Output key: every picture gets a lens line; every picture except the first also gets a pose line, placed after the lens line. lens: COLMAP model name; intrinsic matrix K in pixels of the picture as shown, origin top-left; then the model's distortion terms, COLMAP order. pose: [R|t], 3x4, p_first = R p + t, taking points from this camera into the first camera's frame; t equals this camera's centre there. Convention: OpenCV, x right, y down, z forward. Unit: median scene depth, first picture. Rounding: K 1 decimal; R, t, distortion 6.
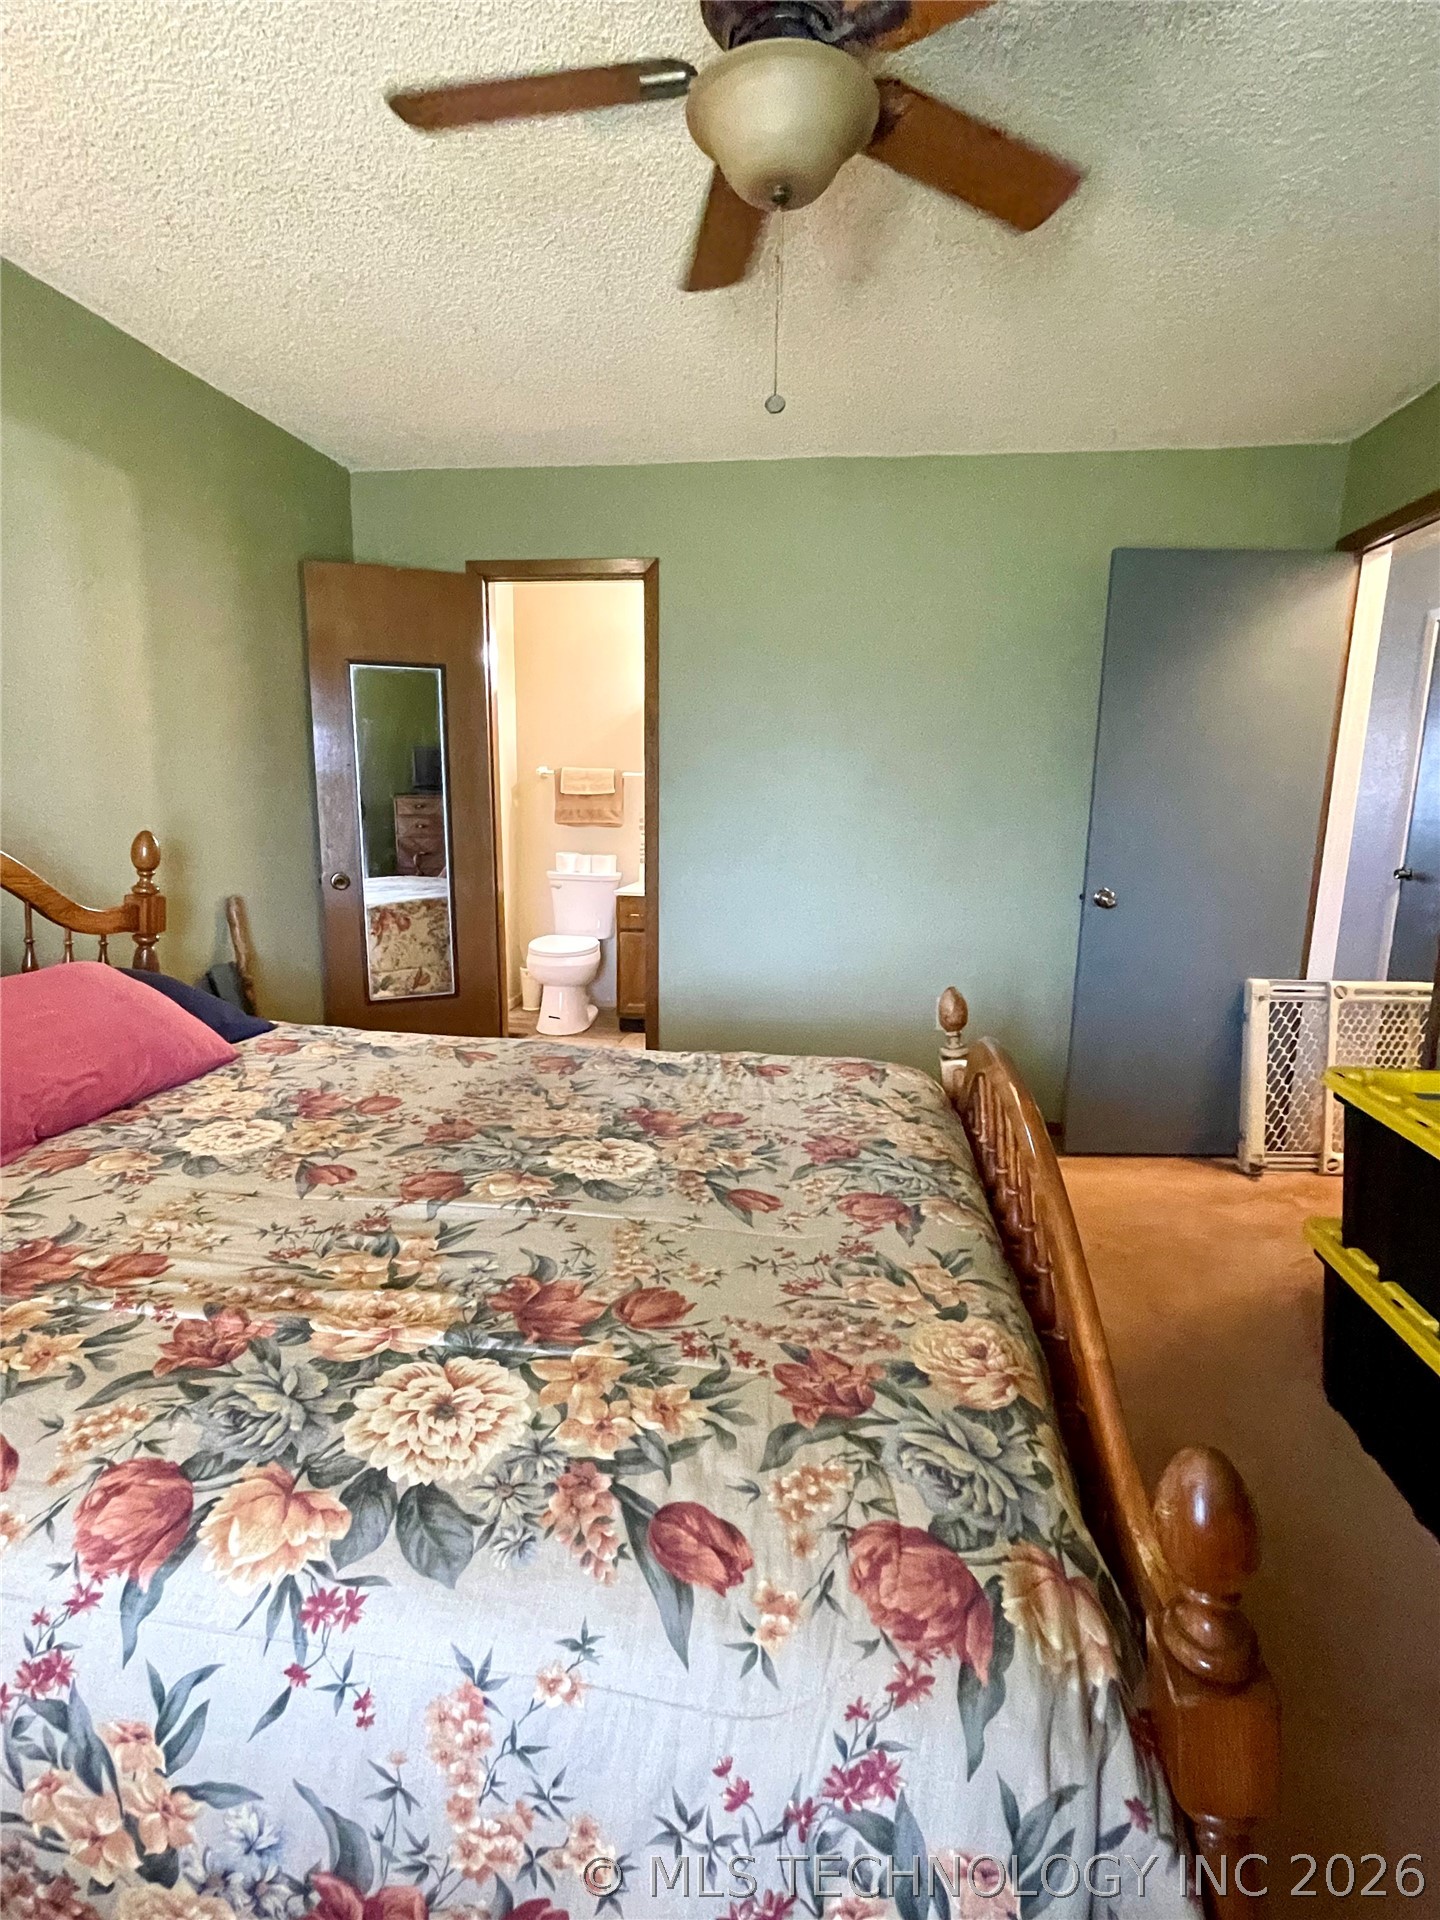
lens RADIAL K [[959.8, 0, 721.9], [0, 959.8, 840.4], [0, 0, 1]] dist [-0.027449, 0.001731]
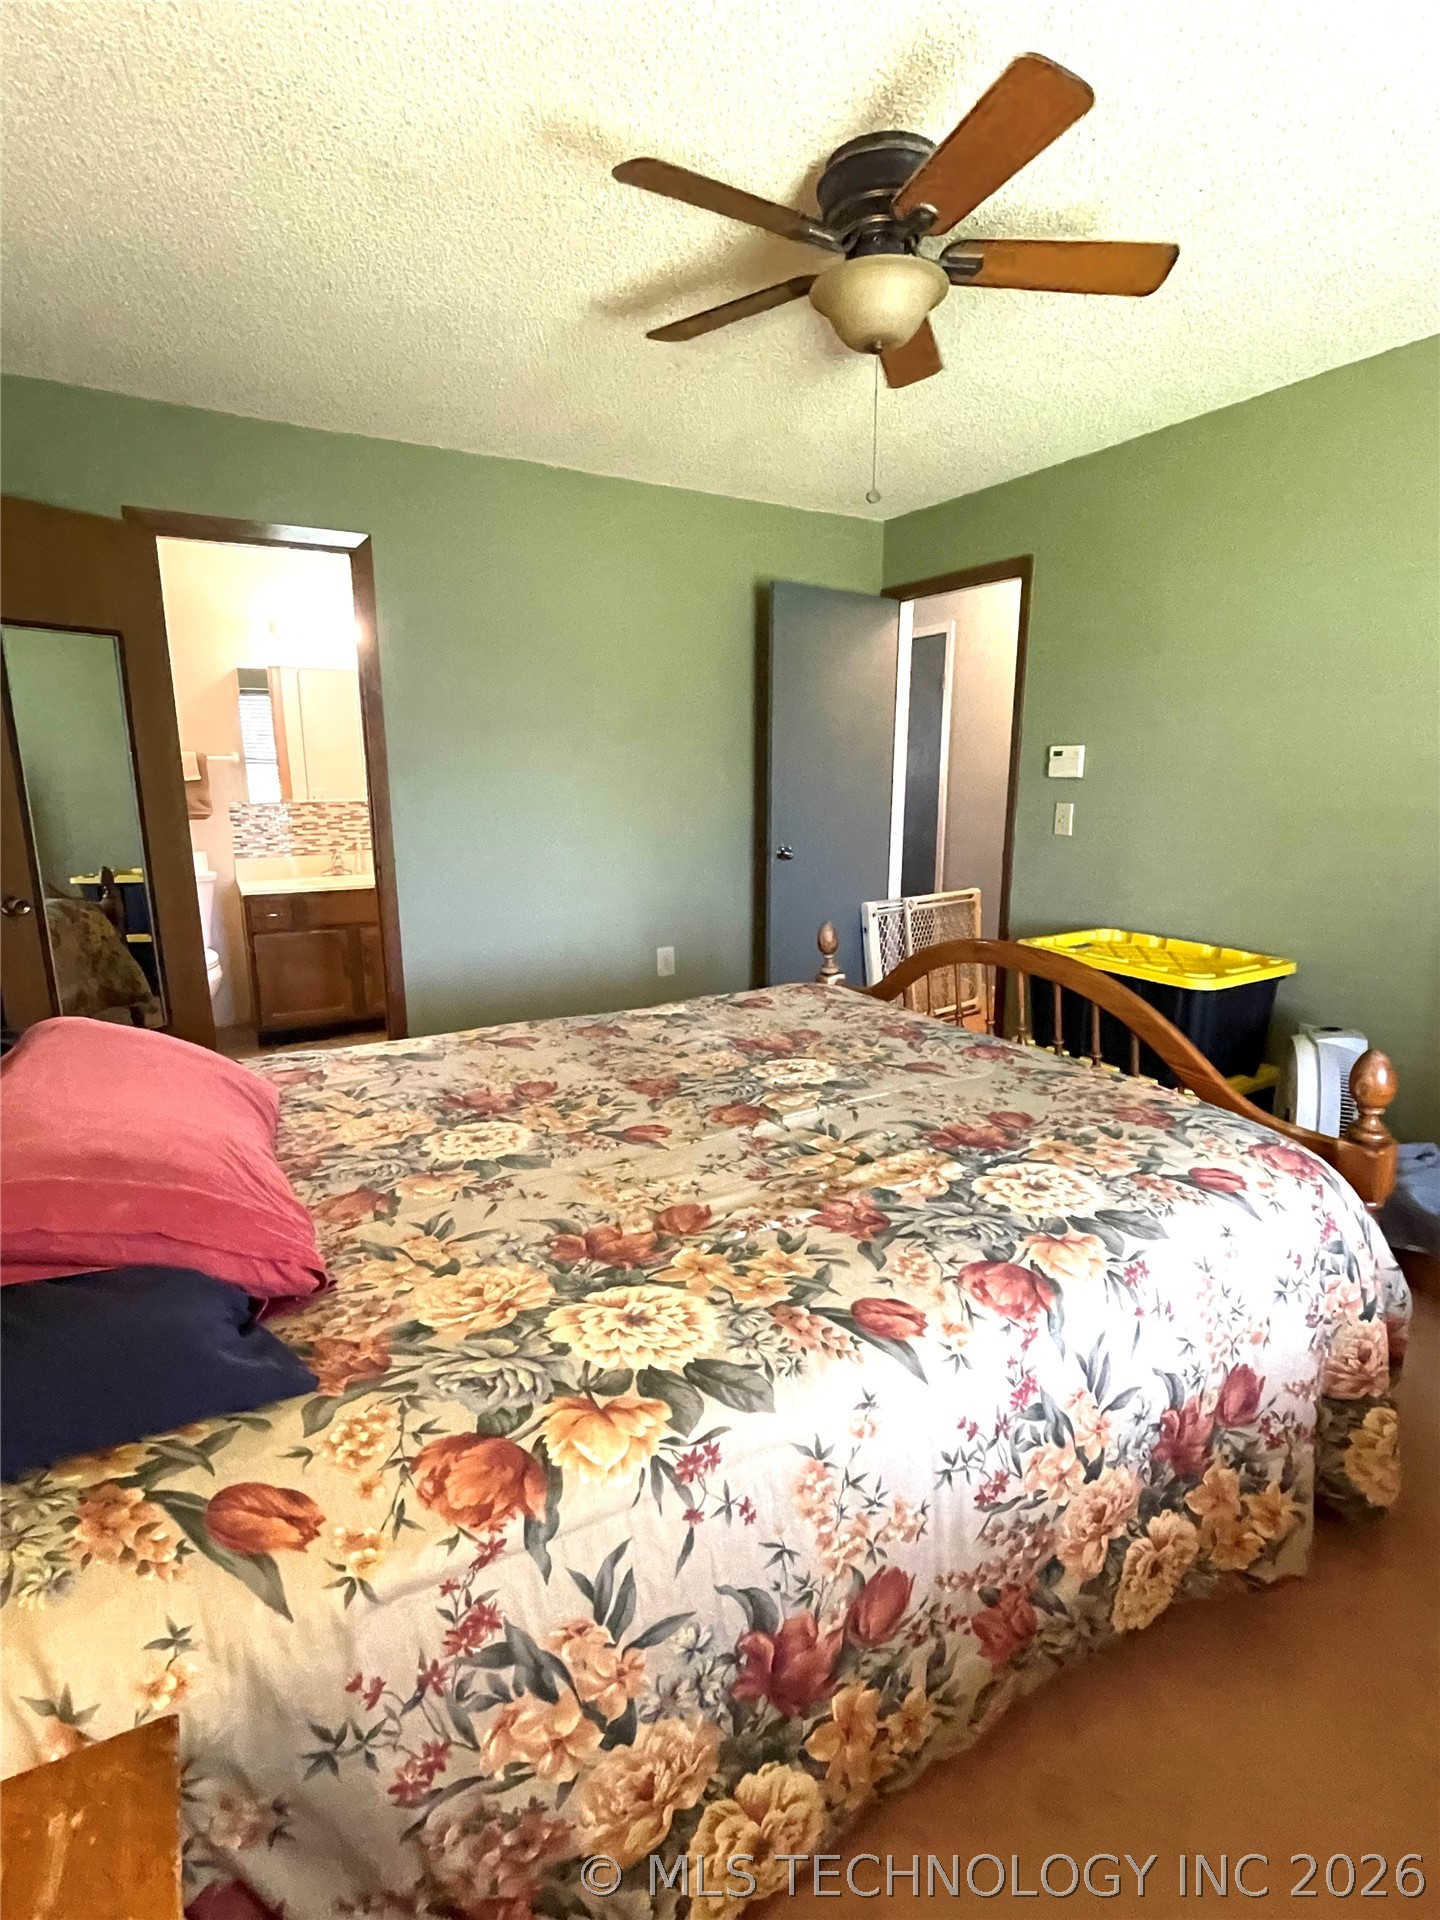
lens RADIAL K [[904.0, 0, 730.4], [0, 904.0, 954.0], [0, 0, 1]] dist [-0.015772, 0.005565]
pose [[0.792837, -0.143065, 0.592404, -0.962225], [0.052897, 0.984542, 0.166971, -0.039630], [-0.607134, -0.101044, 0.788149, 0.100797]]
